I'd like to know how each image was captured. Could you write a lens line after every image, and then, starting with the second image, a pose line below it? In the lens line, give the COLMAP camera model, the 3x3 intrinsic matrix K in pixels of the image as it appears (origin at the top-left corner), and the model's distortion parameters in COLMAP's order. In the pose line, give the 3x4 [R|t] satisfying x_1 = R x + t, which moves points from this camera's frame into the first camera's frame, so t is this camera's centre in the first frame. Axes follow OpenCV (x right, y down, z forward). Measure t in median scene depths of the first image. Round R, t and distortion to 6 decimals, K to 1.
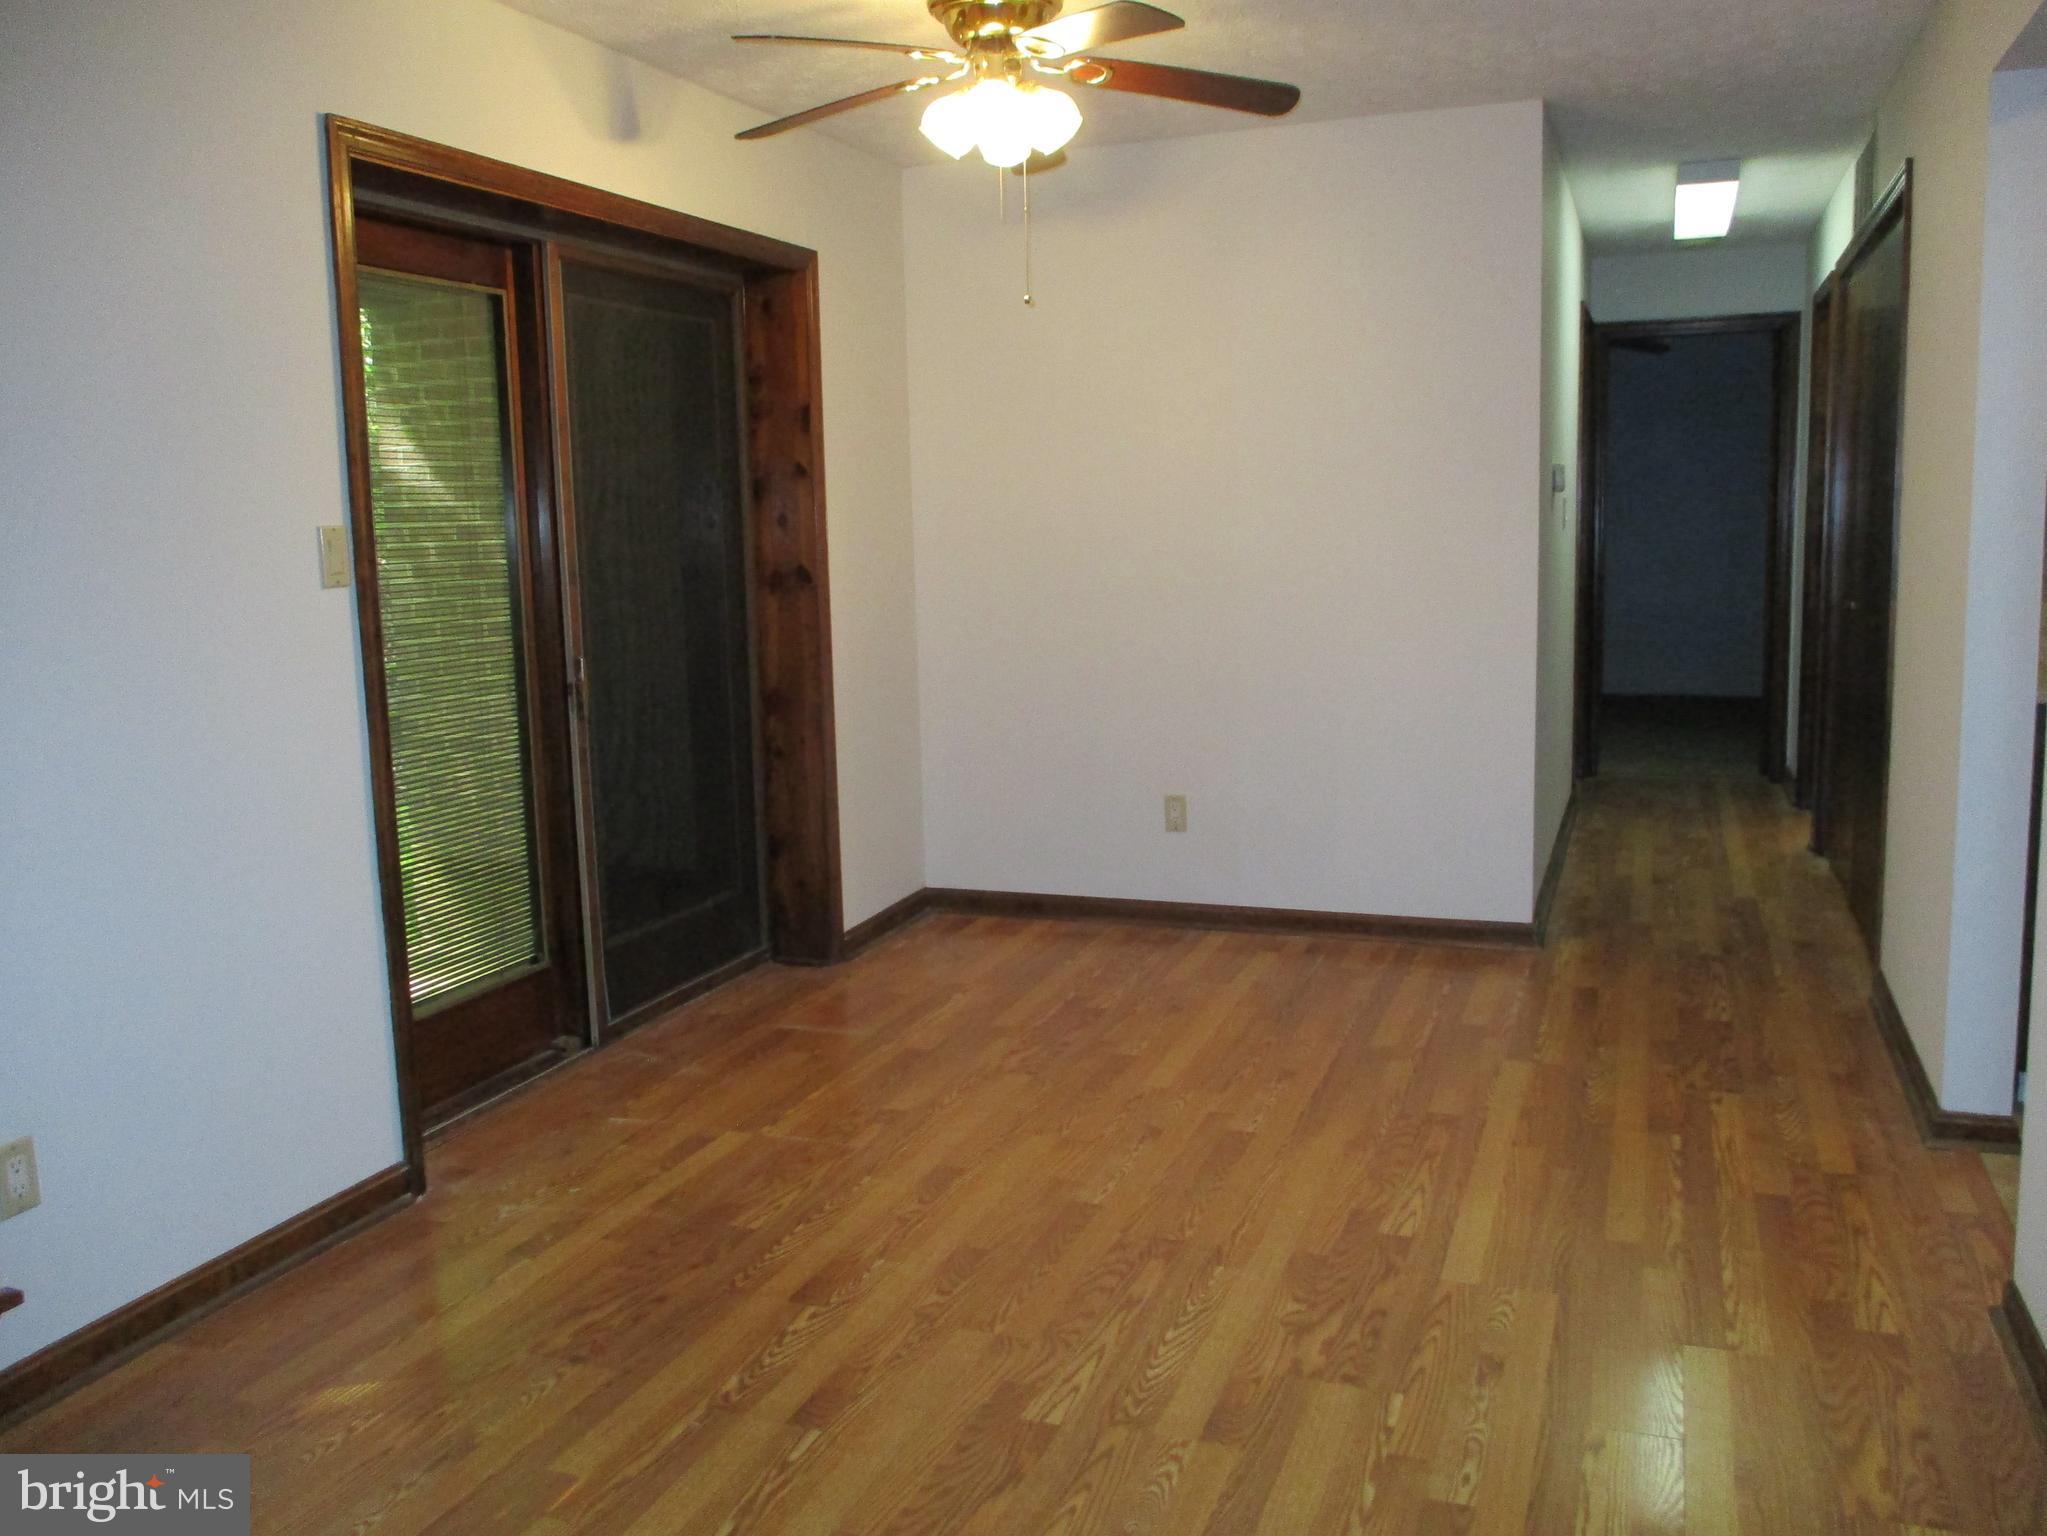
lens RADIAL K [[1699.5, 0, 1028.1], [0, 1699.5, 763.9], [0, 0, 1]] dist [-0.038478, 0.007781]
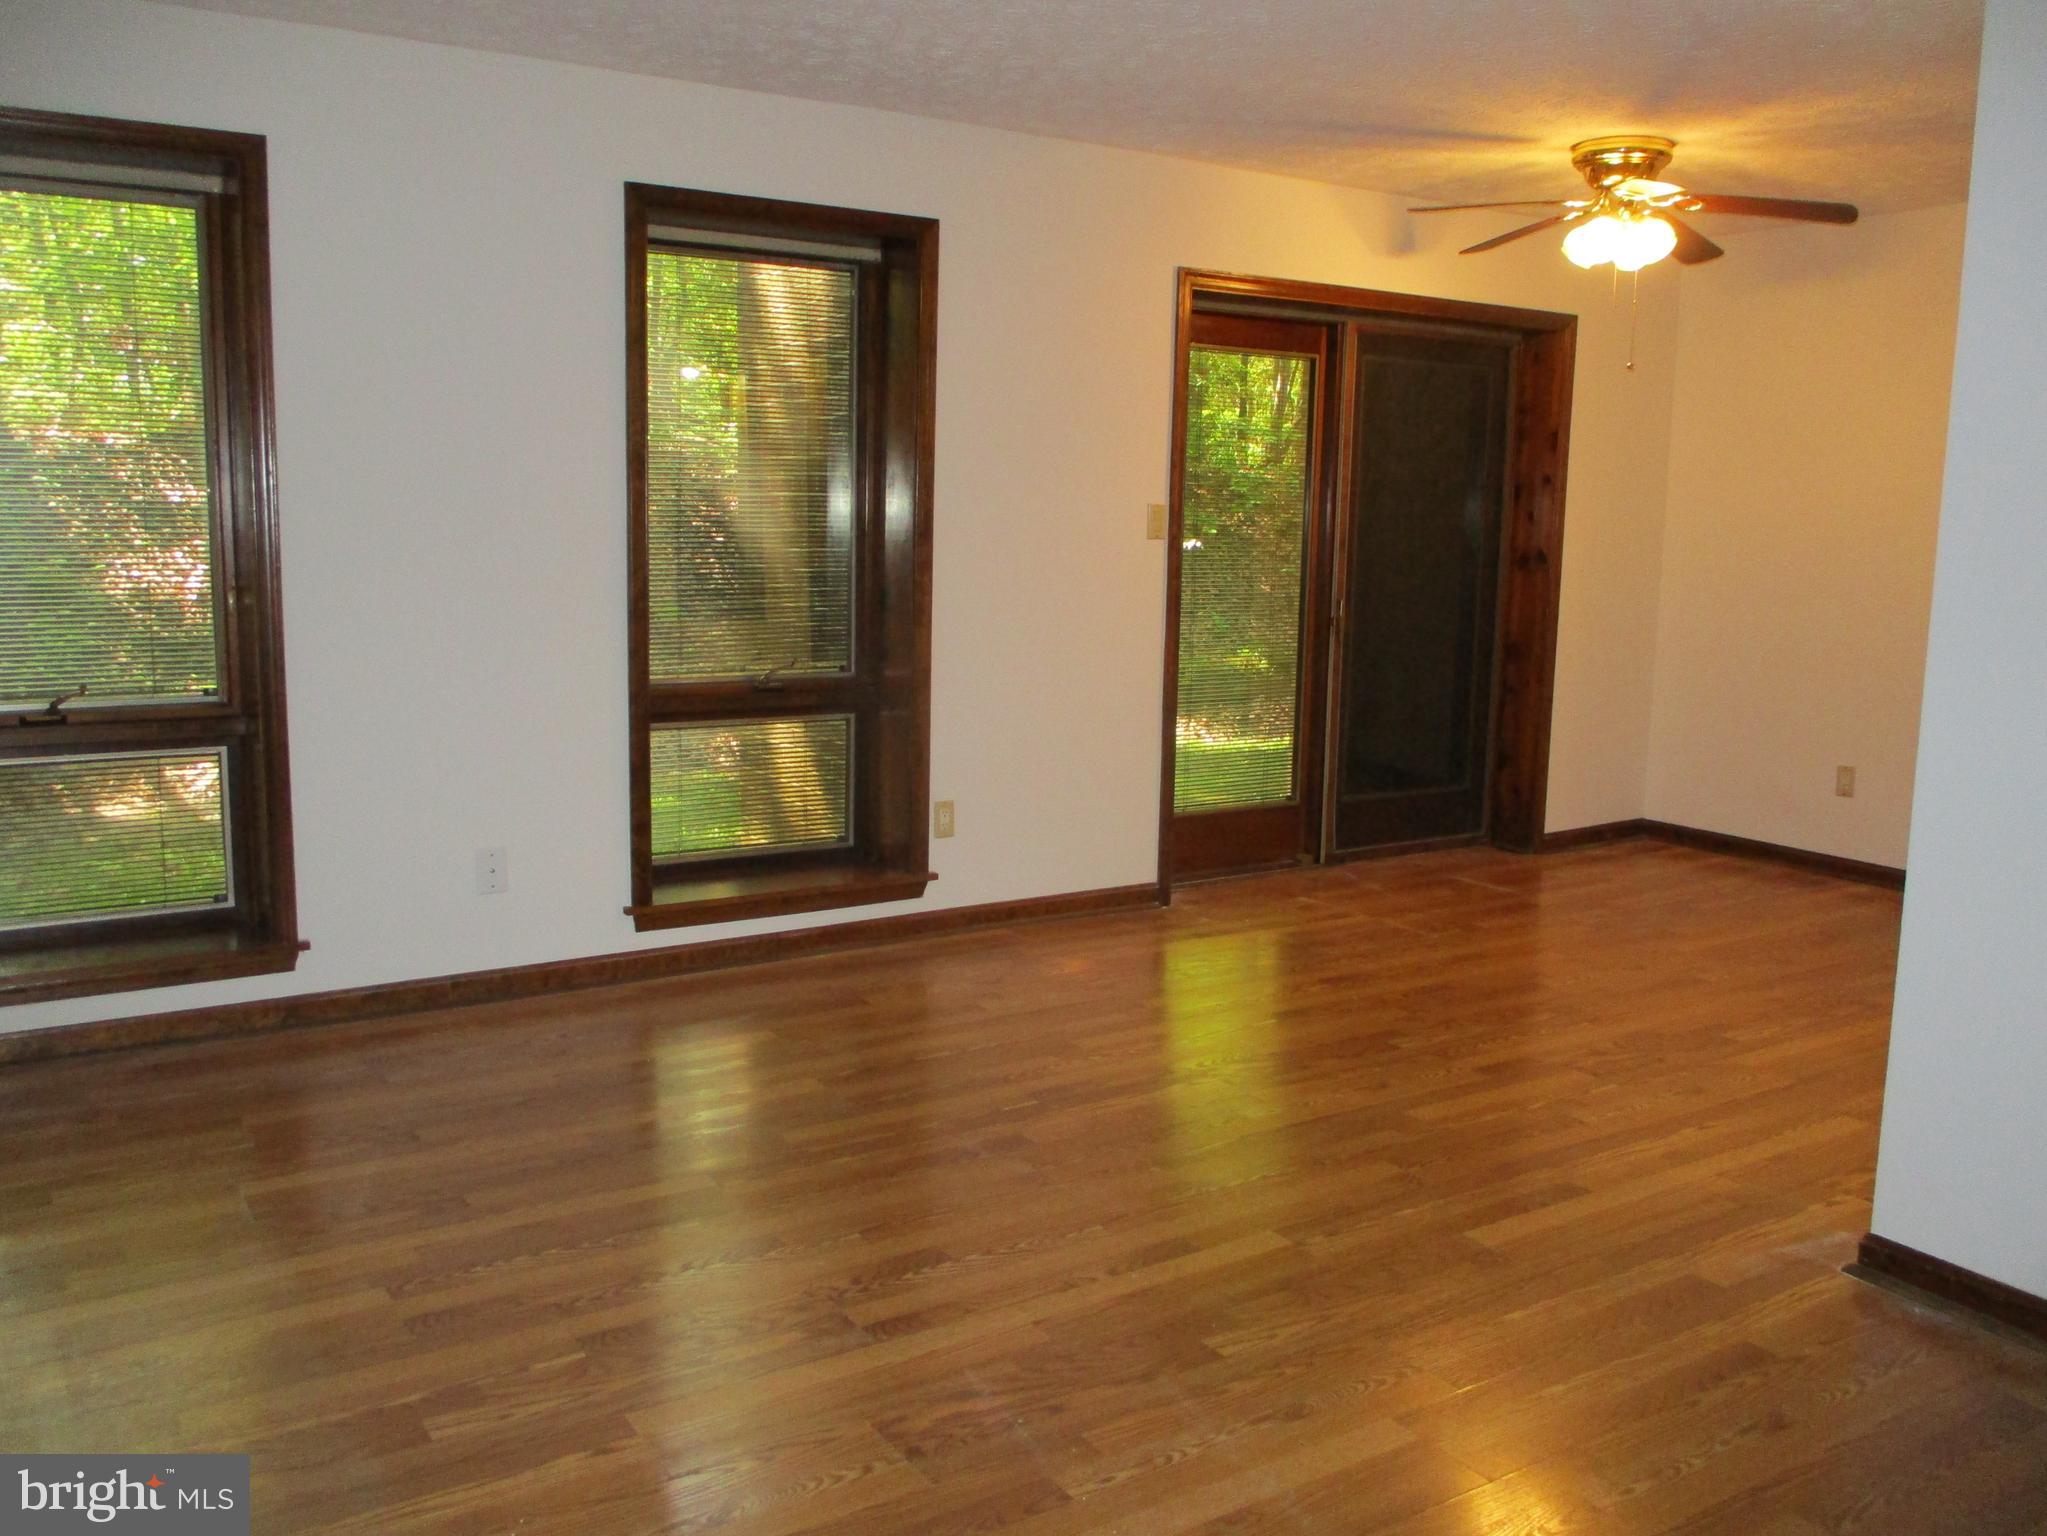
lens RADIAL K [[1699.5, 0, 1018.1], [0, 1699.5, 772.0], [0, 0, 1]] dist [-0.038478, 0.007781]
pose [[0.802982, 0.133543, -0.580849, 0.480446], [-0.126741, 0.990544, 0.052525, 0.054210], [0.582371, 0.031440, 0.812315, -0.453456]]
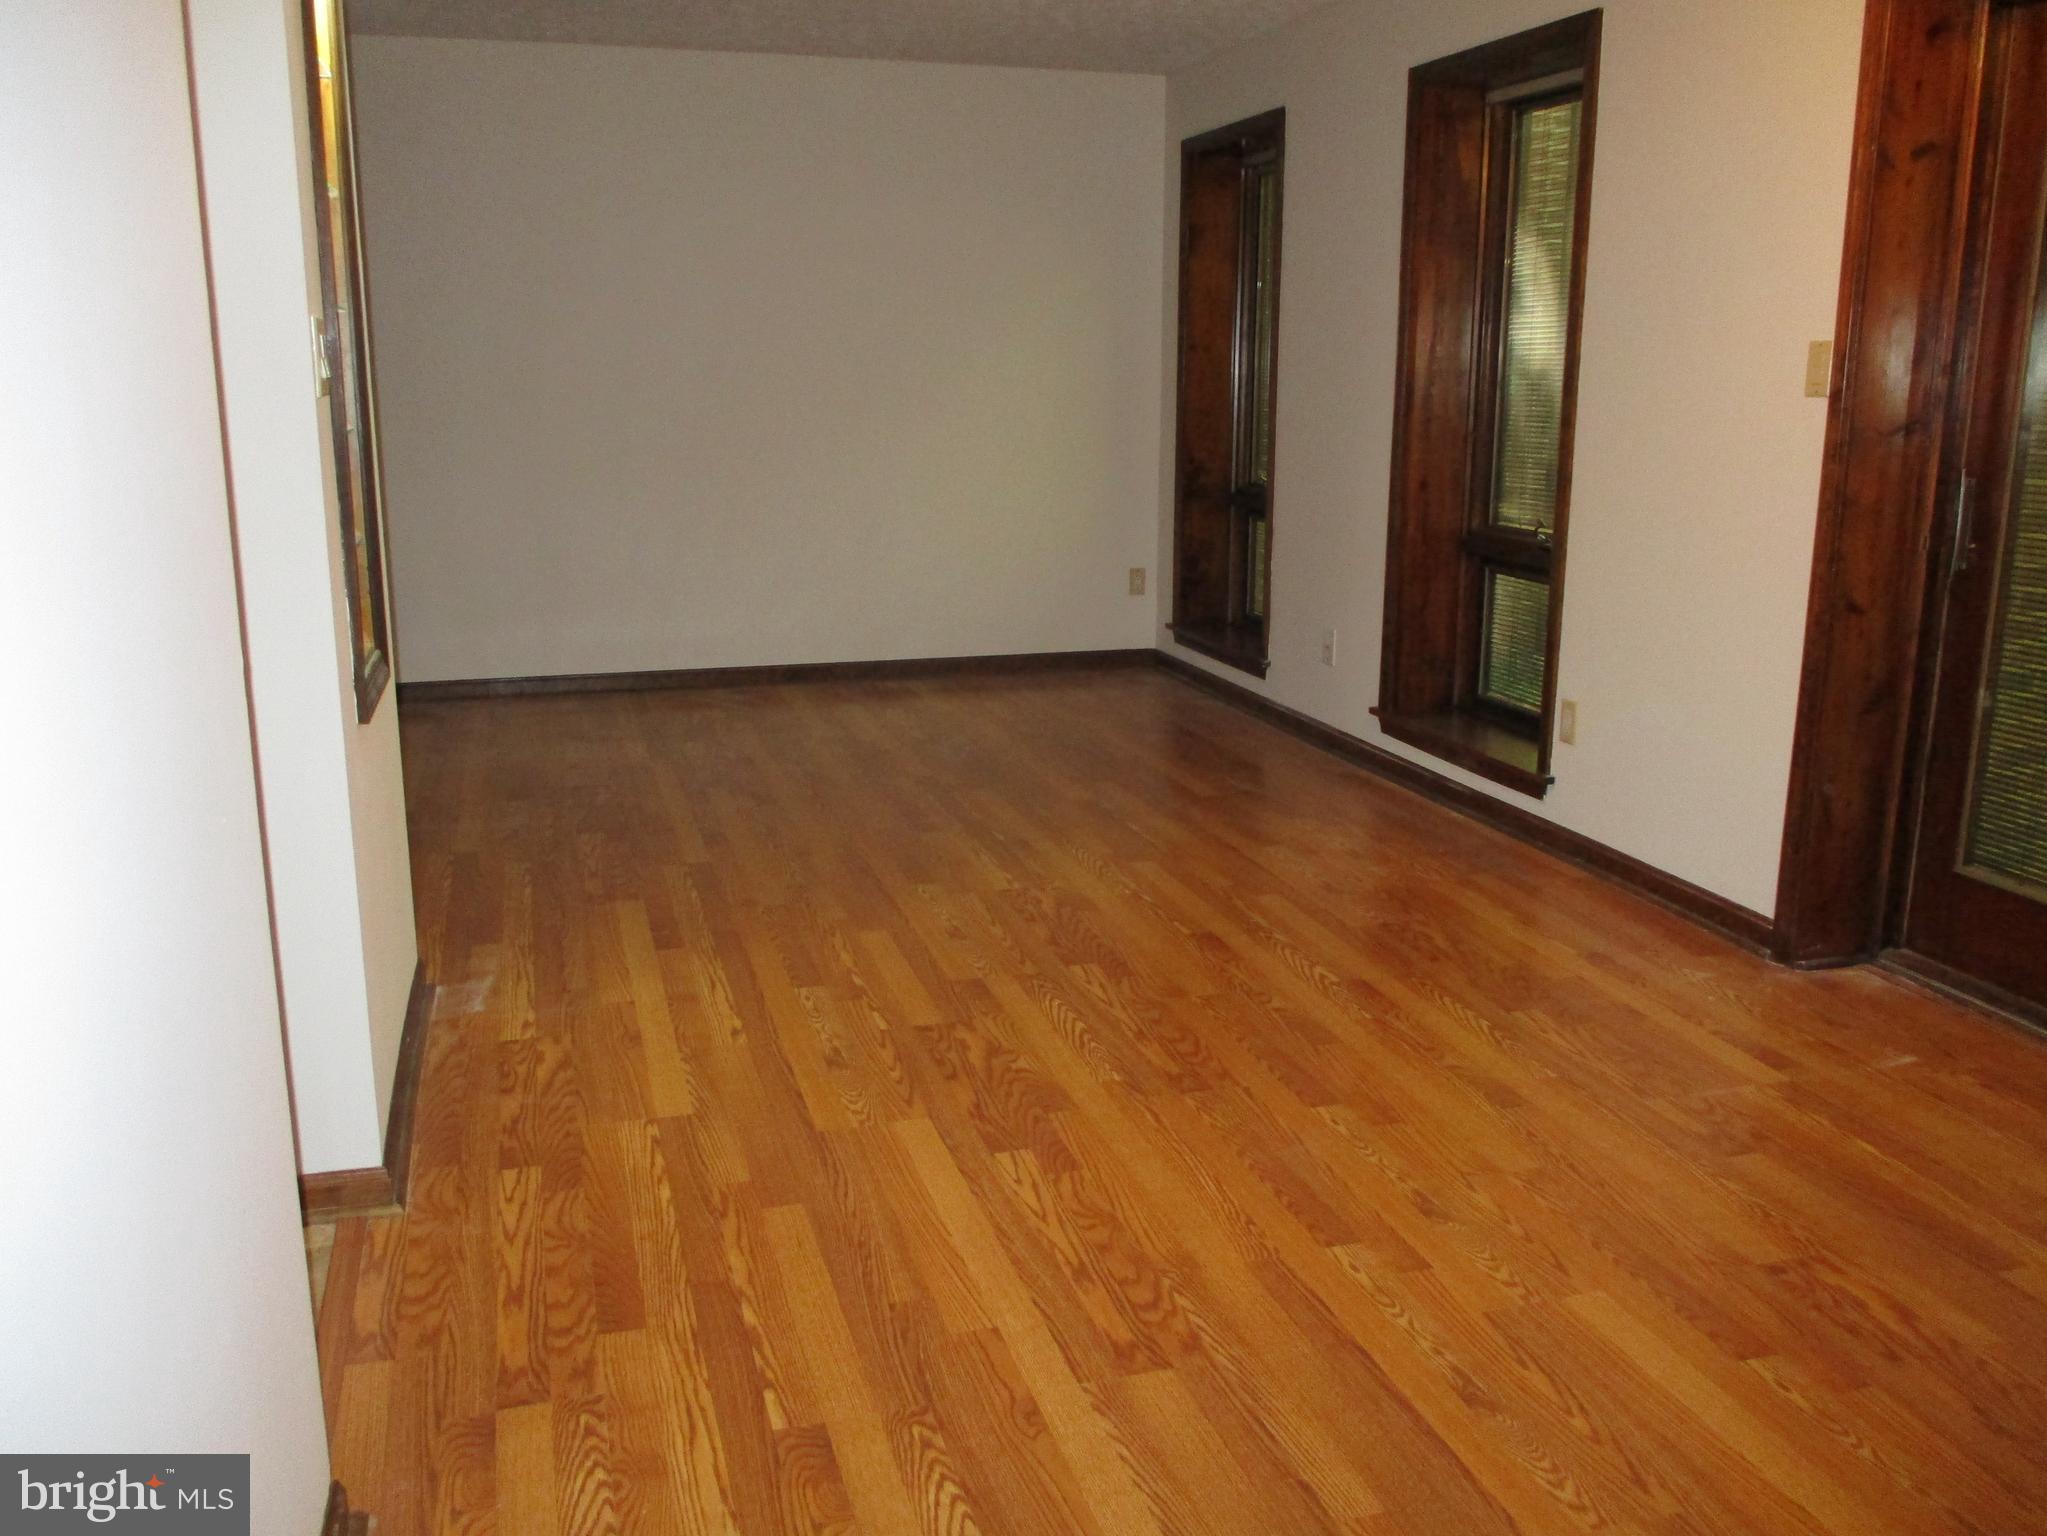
lens RADIAL K [[1699.5, 0, 1026.6], [0, 1699.5, 762.3], [0, 0, 1]] dist [-0.038478, 0.007781]
pose [[-0.798660, 0.163268, -0.579212, 0.642618], [-0.066153, 0.932840, 0.354166, -0.221092], [0.598136, 0.321174, -0.734221, 1.464674]]
